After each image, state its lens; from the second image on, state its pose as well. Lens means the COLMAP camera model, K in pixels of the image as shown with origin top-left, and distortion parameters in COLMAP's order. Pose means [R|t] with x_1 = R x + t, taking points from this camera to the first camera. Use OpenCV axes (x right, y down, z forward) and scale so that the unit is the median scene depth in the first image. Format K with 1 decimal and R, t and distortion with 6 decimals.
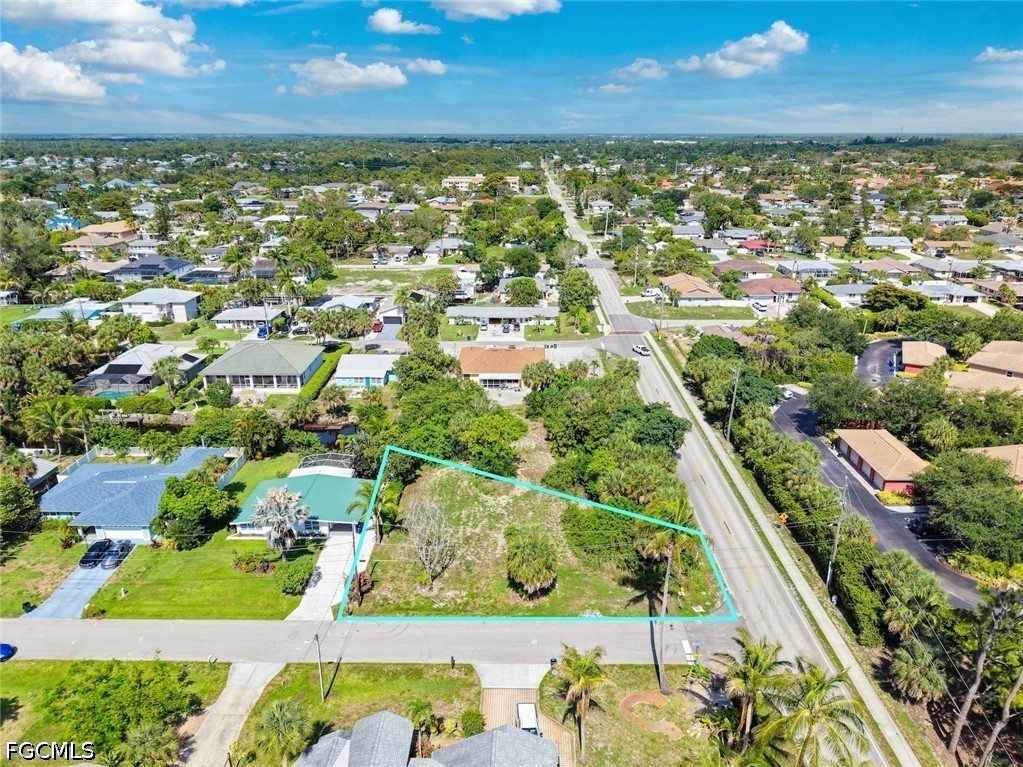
lens RADIAL K [[689.2, 0, 513.5], [0, 689.2, 384.0], [0, 0, 1]] dist [0.049678, -0.053383]
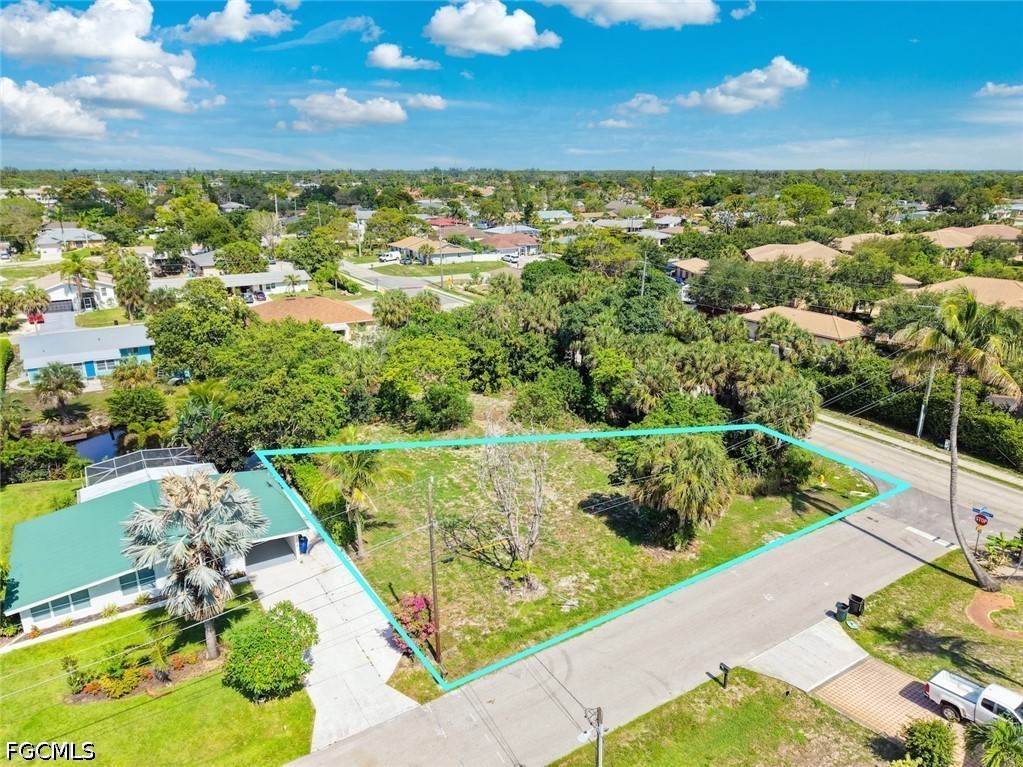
lens RADIAL K [[689.2, 0, 513.5], [0, 689.2, 384.0], [0, 0, 1]] dist [0.049678, -0.053383]
pose [[0.839551, -0.160046, 0.519173, -0.287439], [0.186146, 0.982520, 0.001868, 0.100262], [-0.510396, 0.095074, 0.854667, 0.389883]]
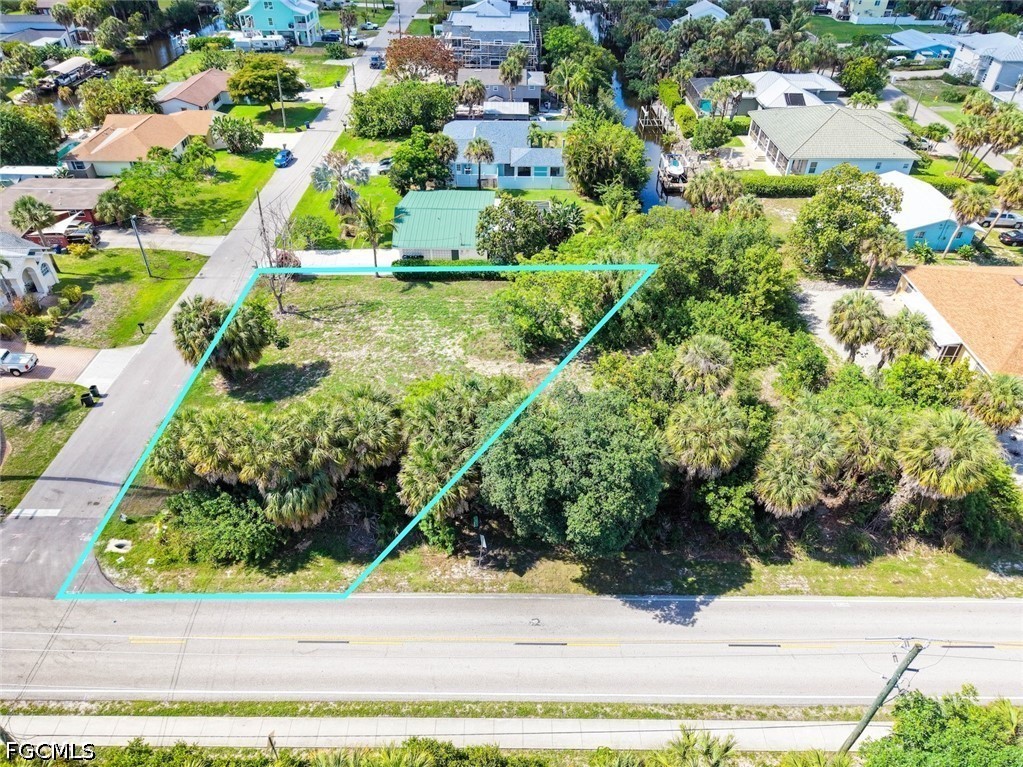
lens RADIAL K [[689.2, 0, 513.5], [0, 689.2, 384.0], [0, 0, 1]] dist [0.049678, -0.053383]
pose [[0.006806, 0.616263, -0.787511, 0.480486], [-0.351904, 0.738630, 0.574969, -0.193692], [0.936011, 0.273215, 0.221893, 0.822934]]
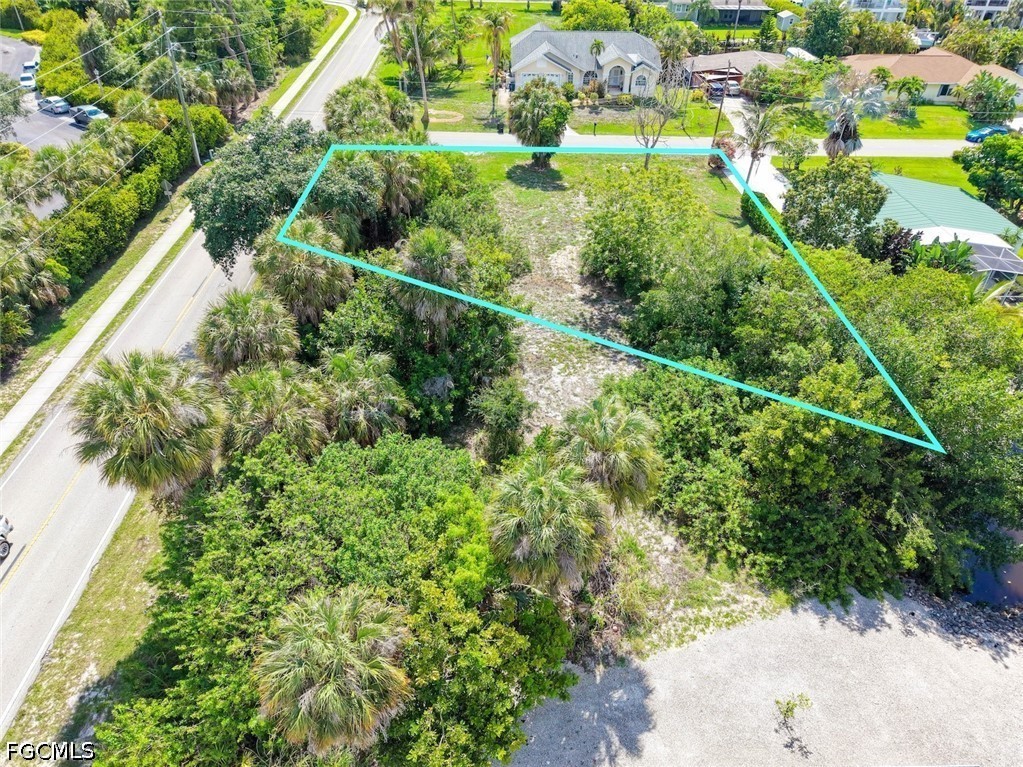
lens RADIAL K [[689.2, 0, 513.5], [0, 689.2, 384.0], [0, 0, 1]] dist [0.049678, -0.053383]
pose [[-0.998676, 0.013750, -0.049573, 0.076355], [-0.034333, 0.539482, 0.841297, -0.234392], [0.038312, 0.841885, -0.538295, 1.280597]]
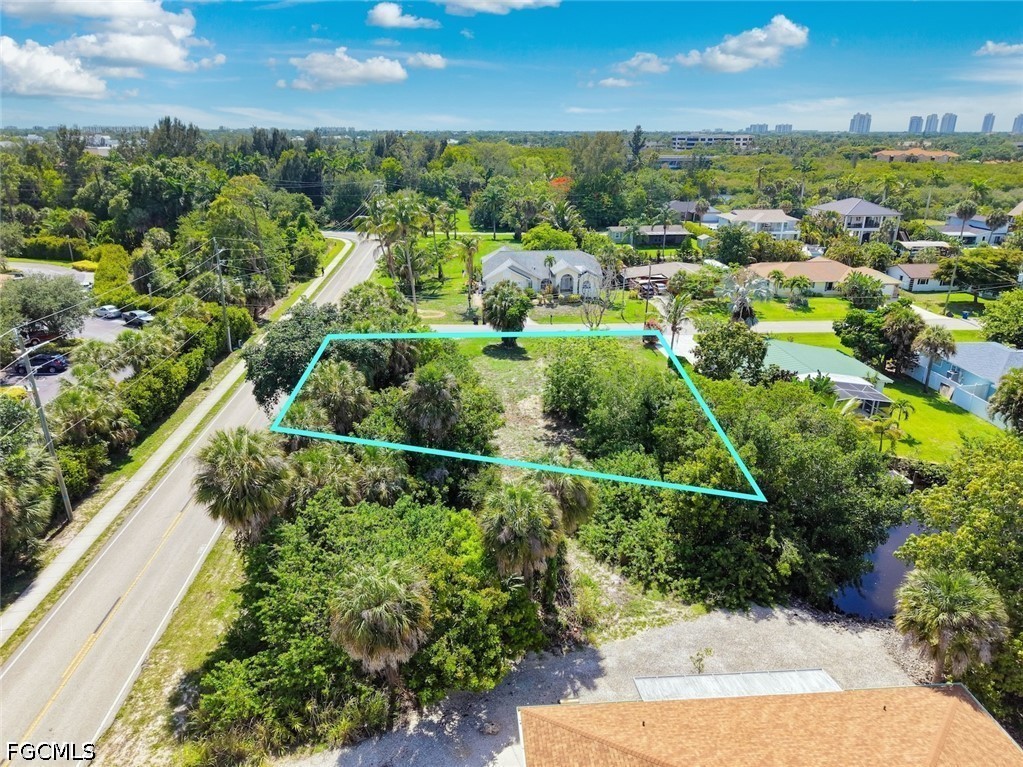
lens RADIAL K [[689.2, 0, 513.5], [0, 689.2, 384.0], [0, 0, 1]] dist [0.049678, -0.053383]
pose [[-0.995324, 0.027771, -0.092515, 0.086679], [-0.038883, 0.761554, 0.646934, -0.286453], [0.088421, 0.647507, -0.756913, 1.403428]]
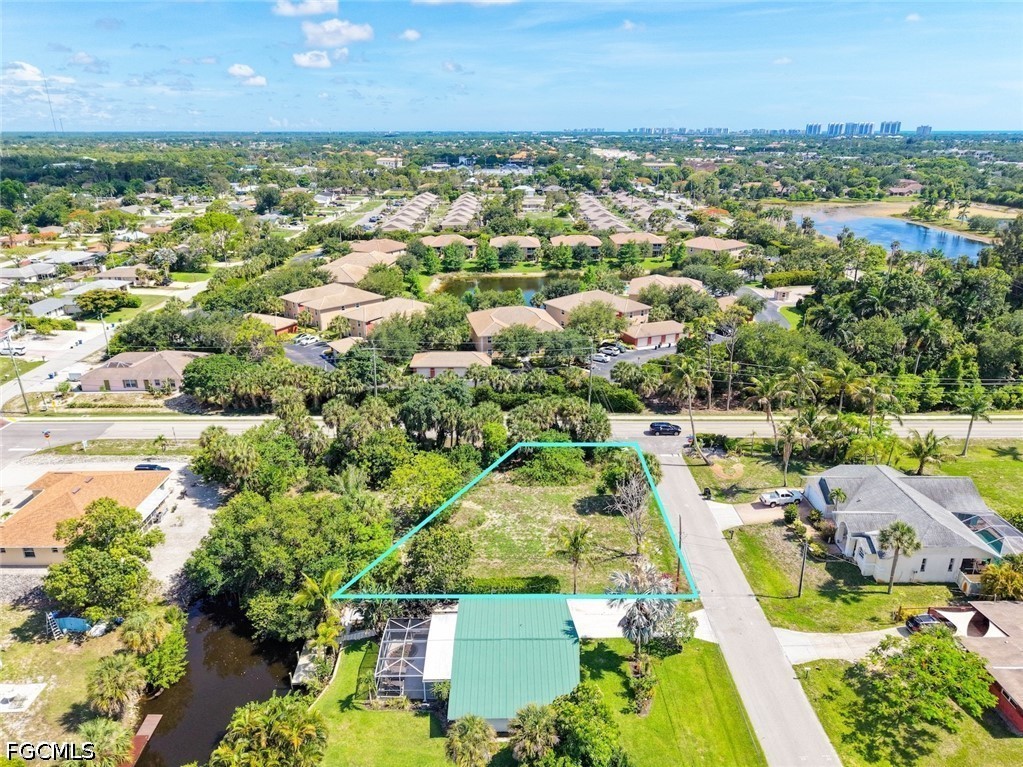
lens RADIAL K [[689.2, 0, 513.5], [0, 689.2, 384.0], [0, 0, 1]] dist [0.049678, -0.053383]
pose [[-0.022148, -0.346031, 0.937962, -0.765396], [0.345366, 0.877786, 0.331986, -0.268367], [-0.938207, 0.331293, 0.100066, 0.735801]]
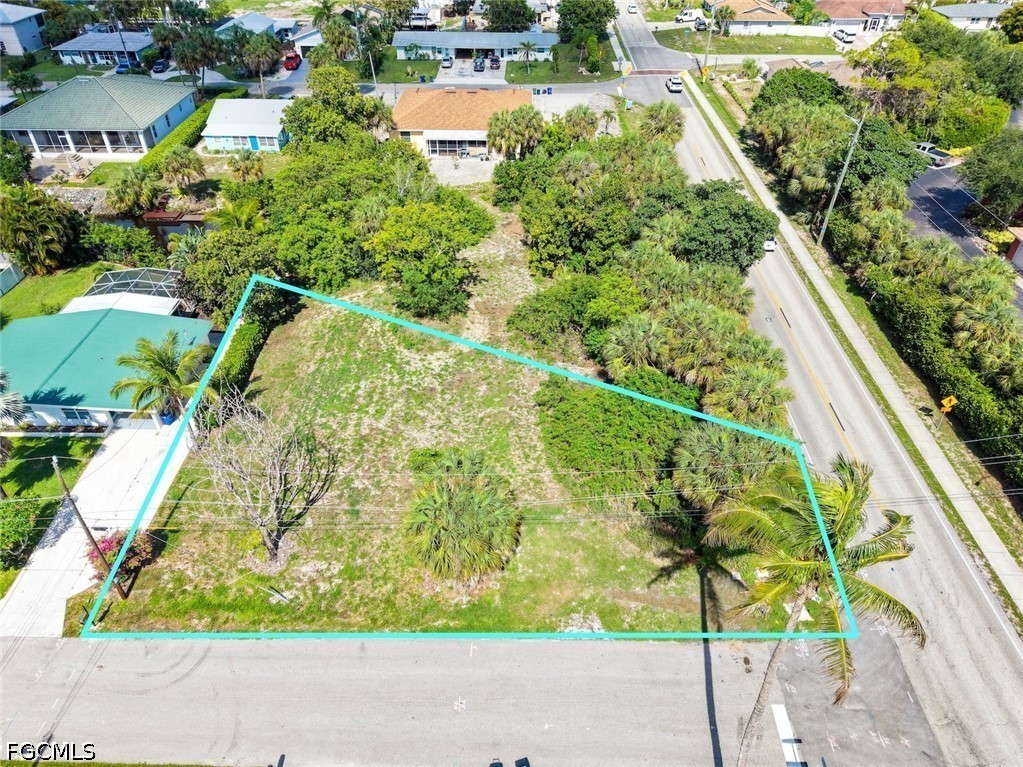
lens RADIAL K [[679.6, 0, 513.5], [0, 679.6, 391.5], [0, 0, 1]] dist [0.040009, -0.039031]
pose [[0.999983, 0.005269, -0.002299, 0.044295], [-0.004245, 0.946497, 0.322683, 0.011309], [0.003876, -0.322668, 0.946504, 0.416051]]
